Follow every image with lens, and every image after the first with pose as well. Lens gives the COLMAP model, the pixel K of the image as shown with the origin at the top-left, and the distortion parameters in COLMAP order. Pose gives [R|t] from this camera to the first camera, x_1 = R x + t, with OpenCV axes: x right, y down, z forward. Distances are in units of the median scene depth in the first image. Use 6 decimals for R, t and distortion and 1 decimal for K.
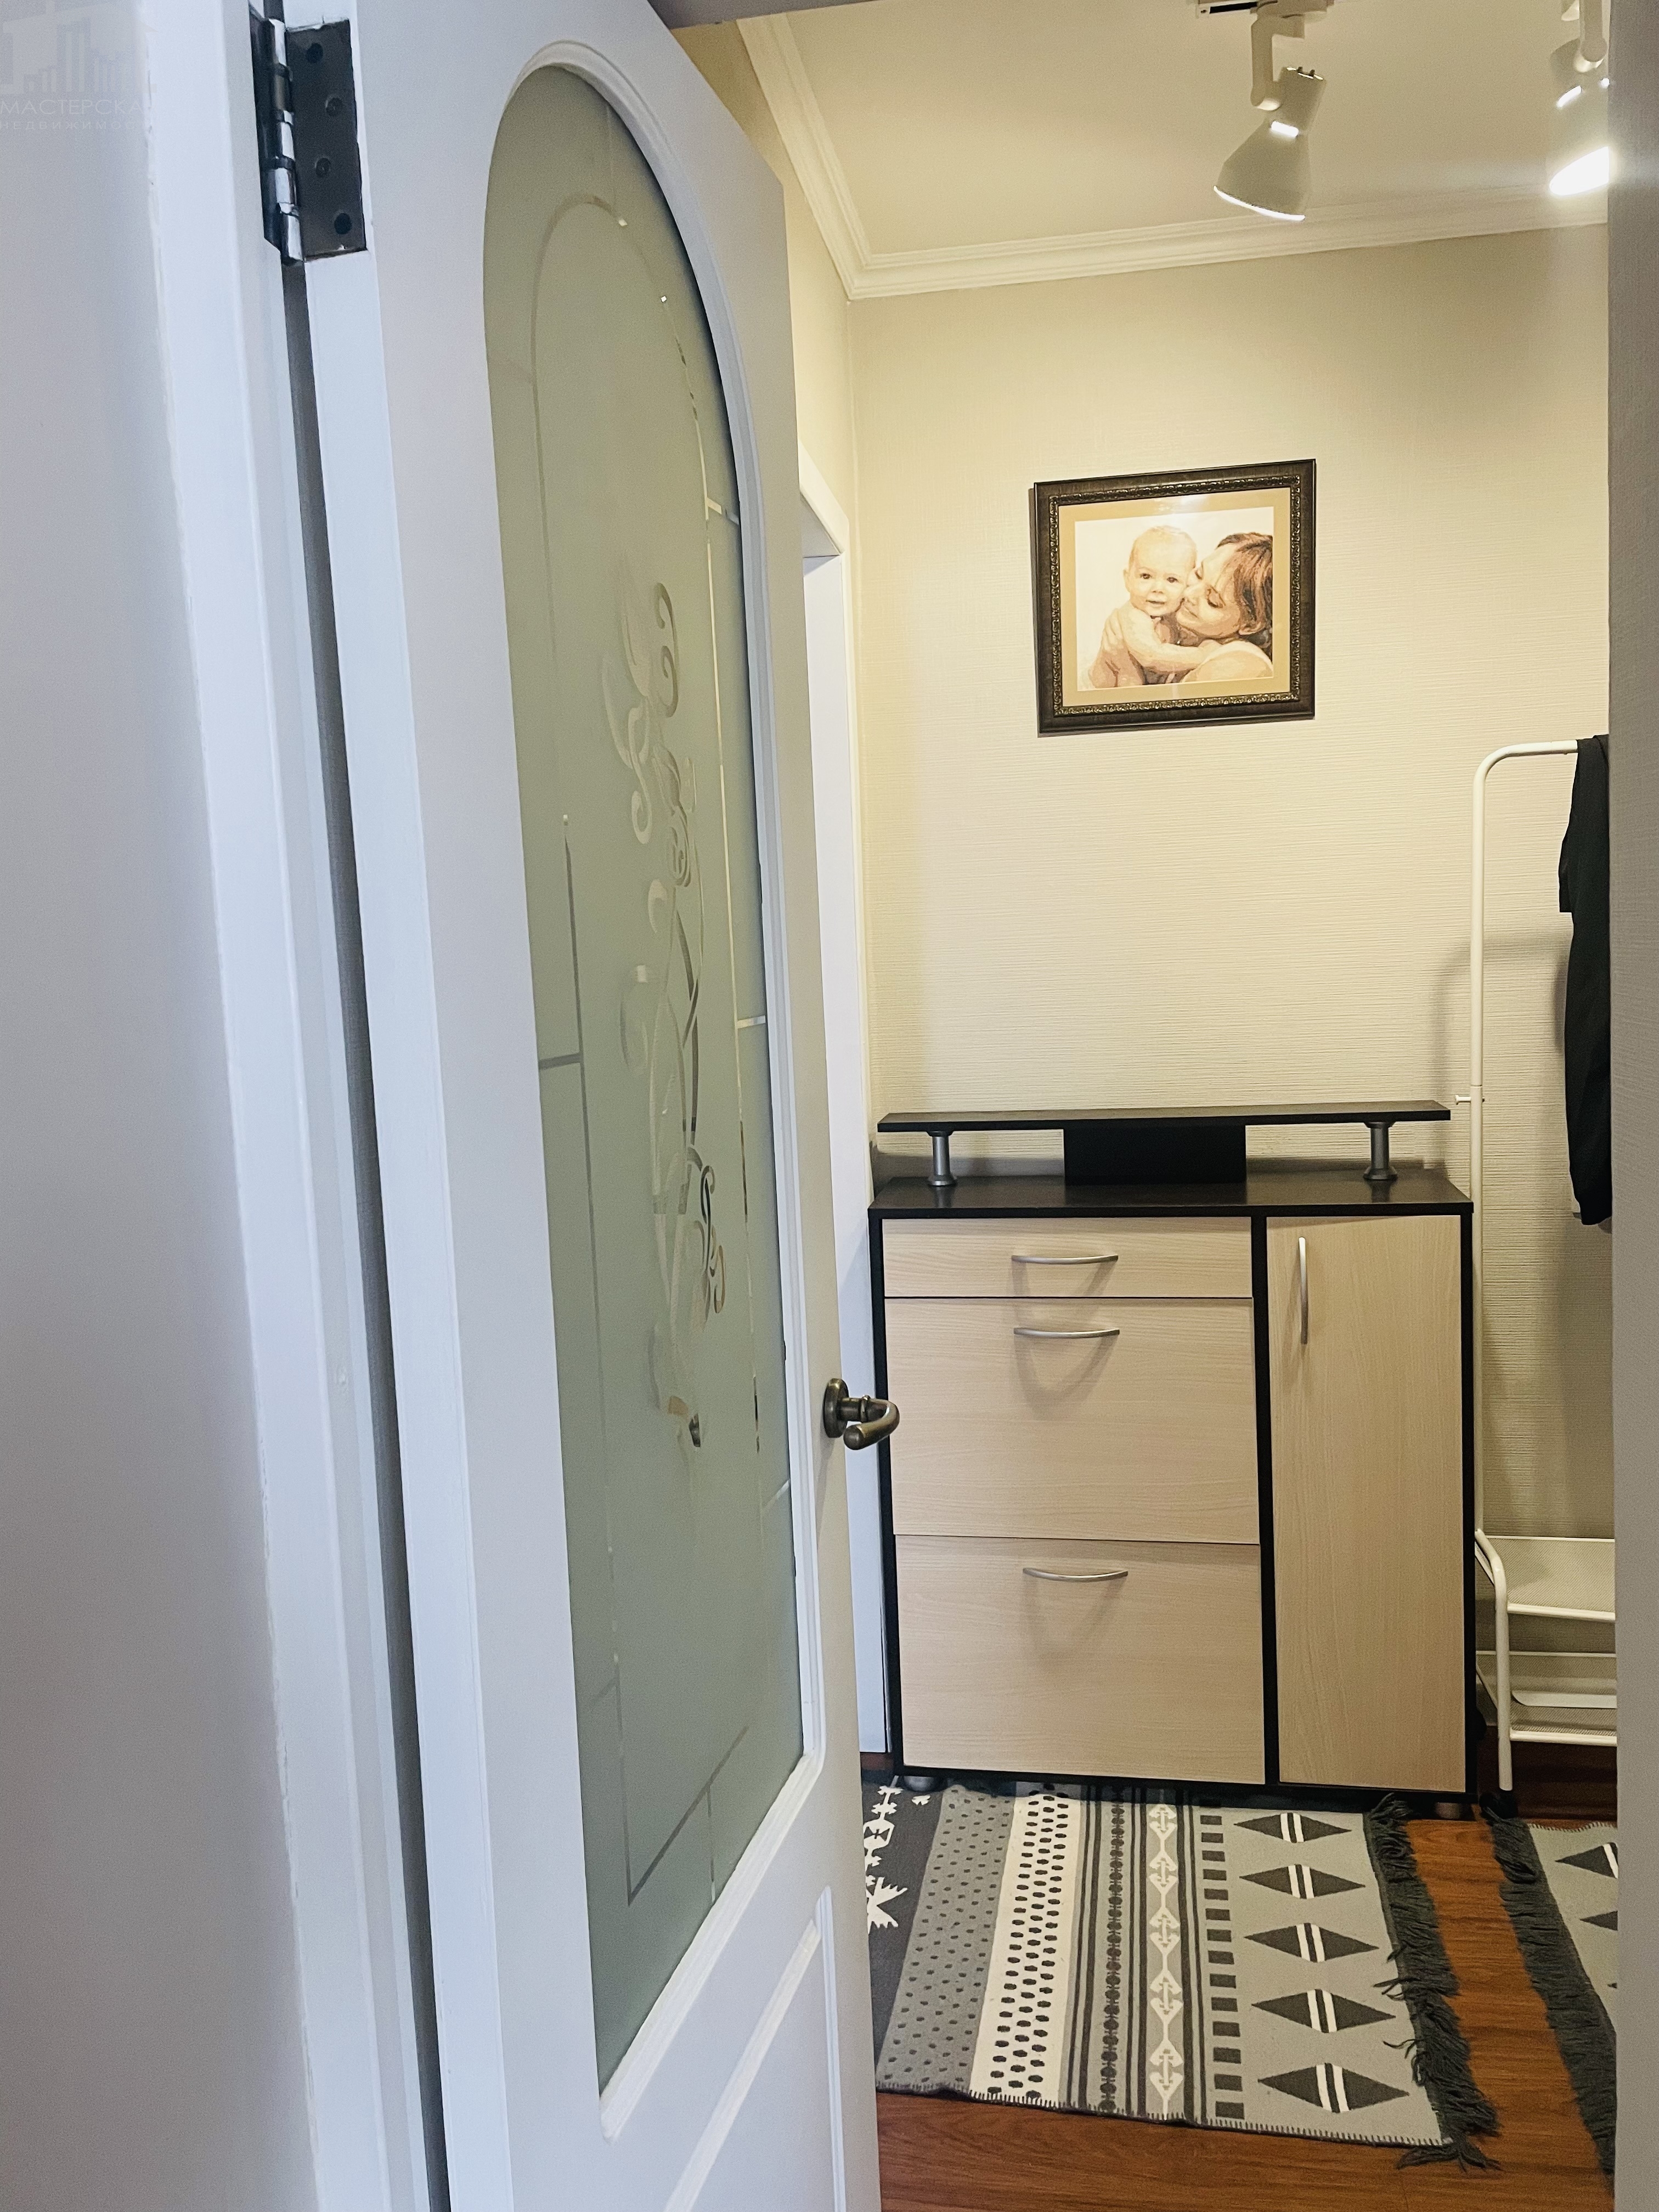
lens RADIAL K [[1651.8, 0, 834.3], [0, 1651.8, 1100.9], [0, 0, 1]] dist [0.083291, -0.099614]
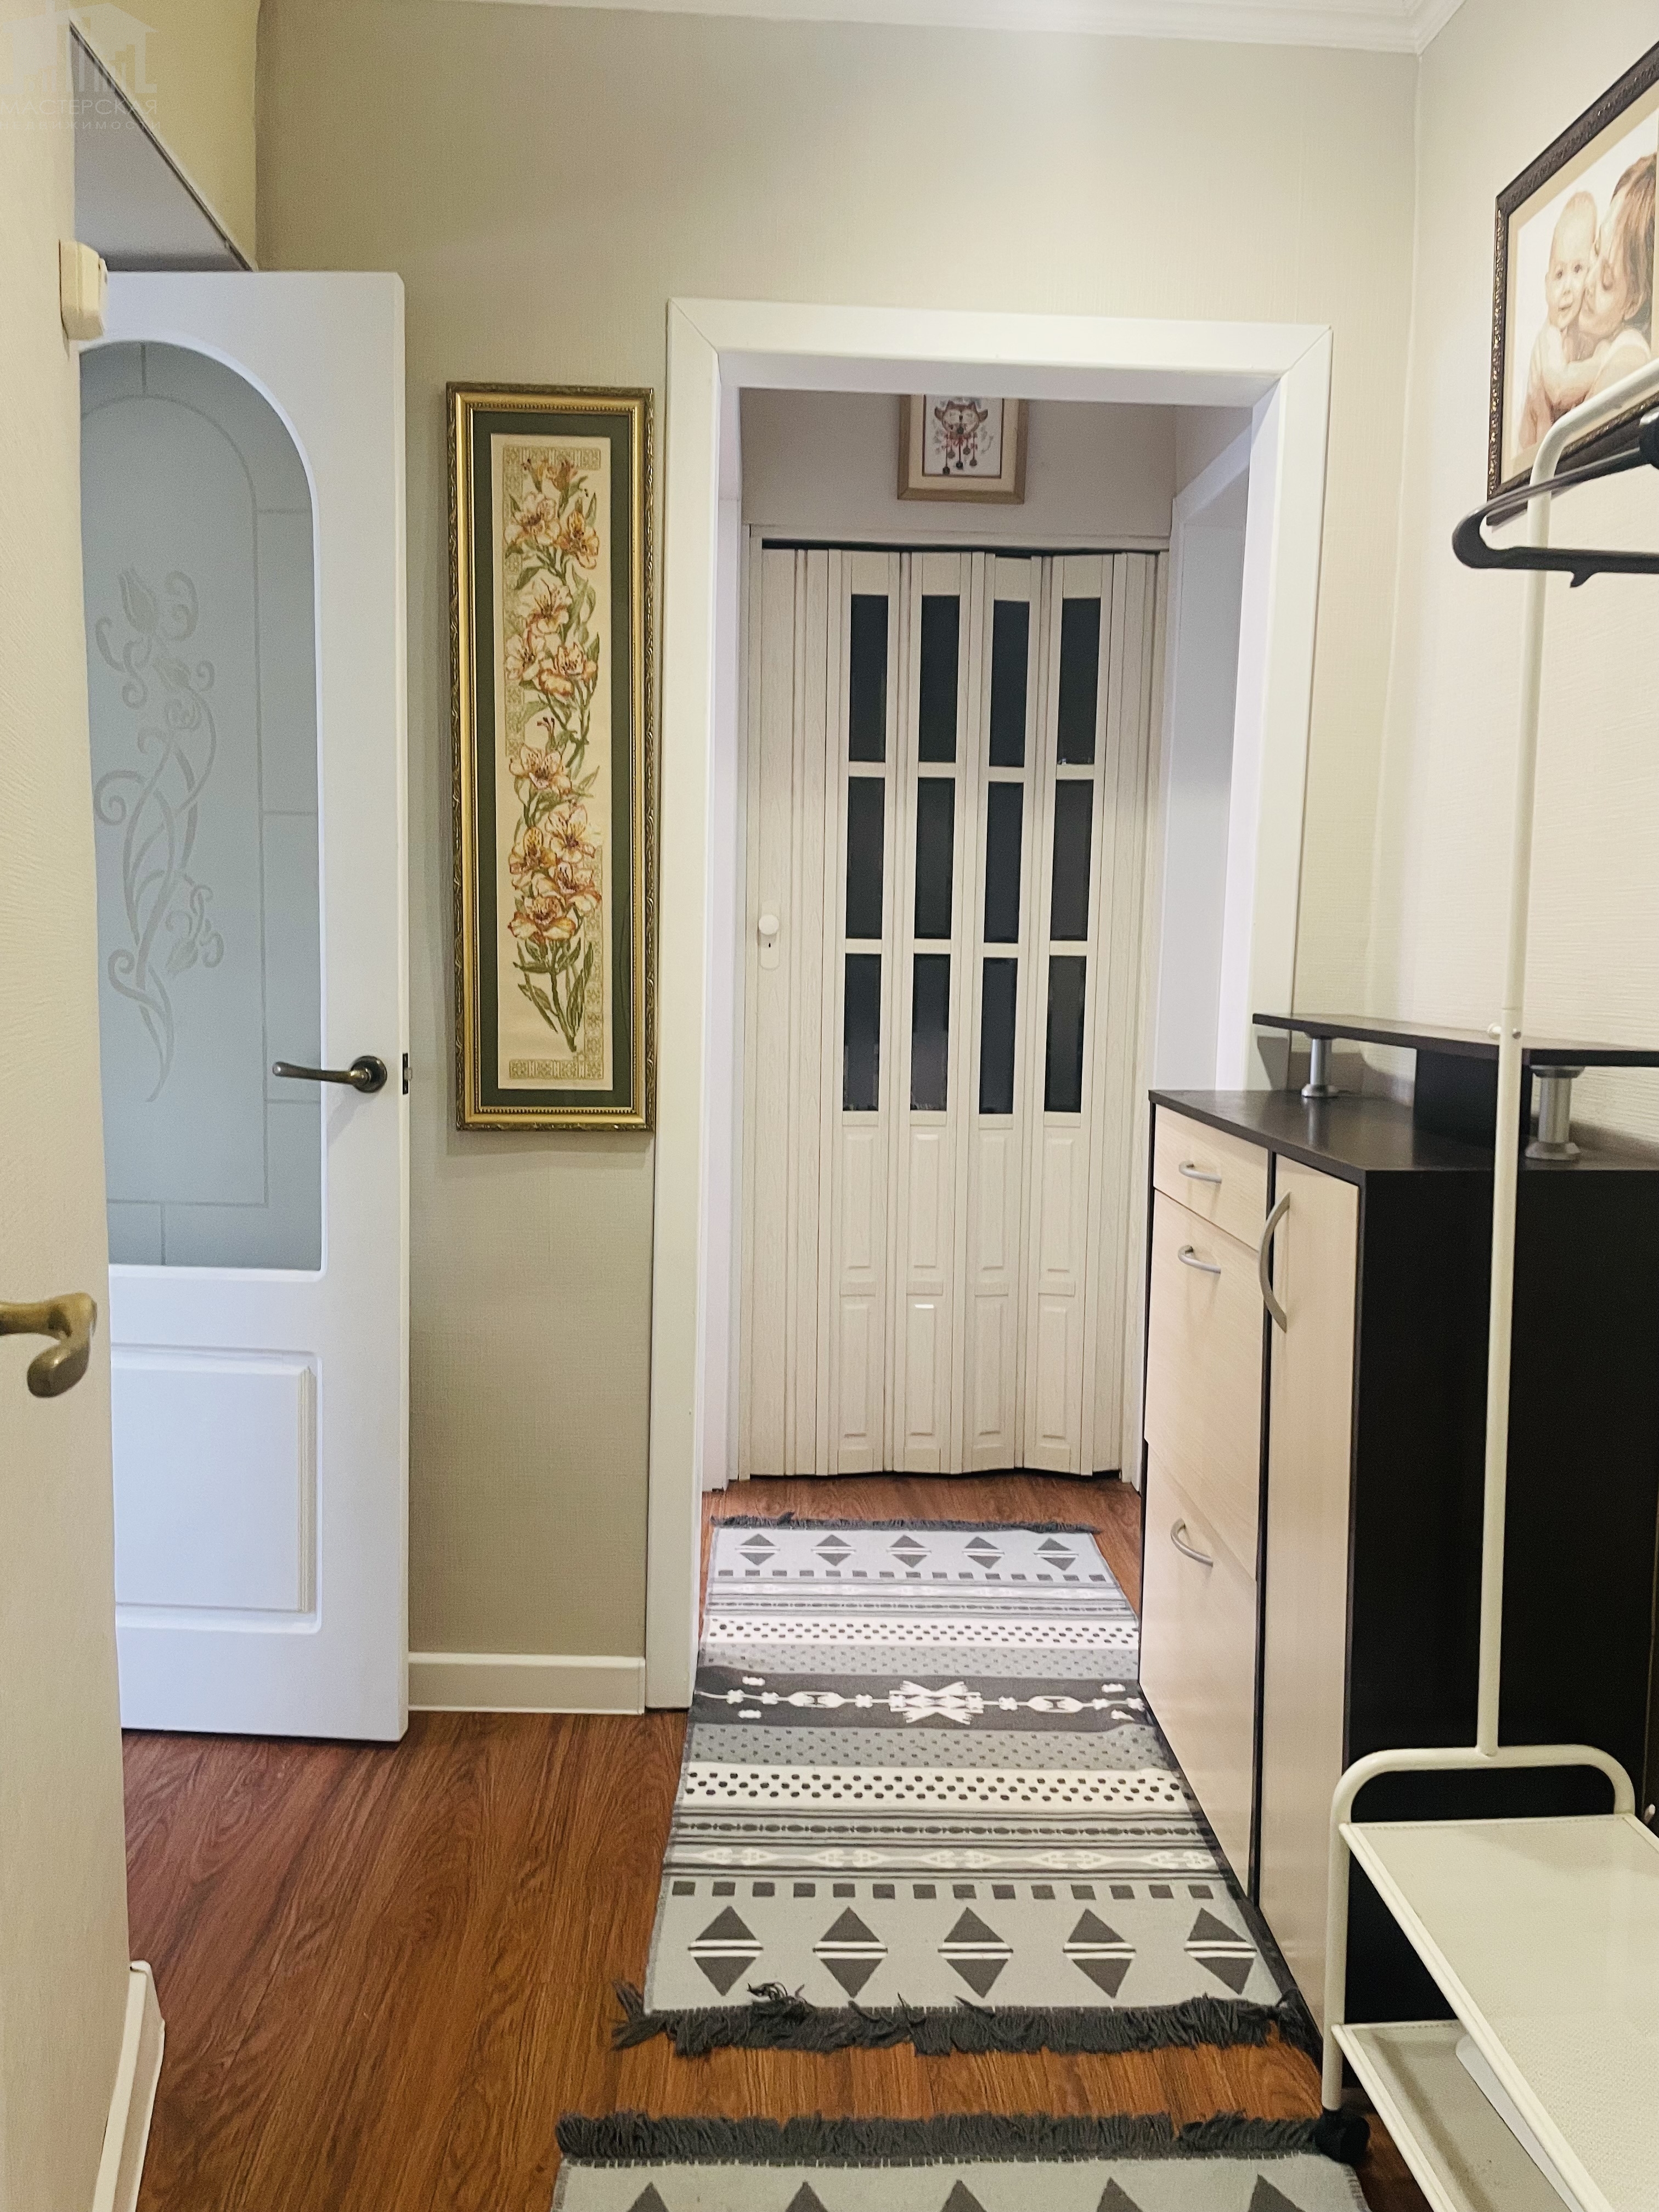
lens RADIAL K [[1651.8, 0, 837.1], [0, 1651.8, 1107.1], [0, 0, 1]] dist [0.083291, -0.099614]
pose [[0.212520, 0.137799, -0.967392, 1.013994], [-0.129468, 0.985249, 0.111901, -0.008261], [0.968542, 0.101465, 0.227226, 0.680251]]
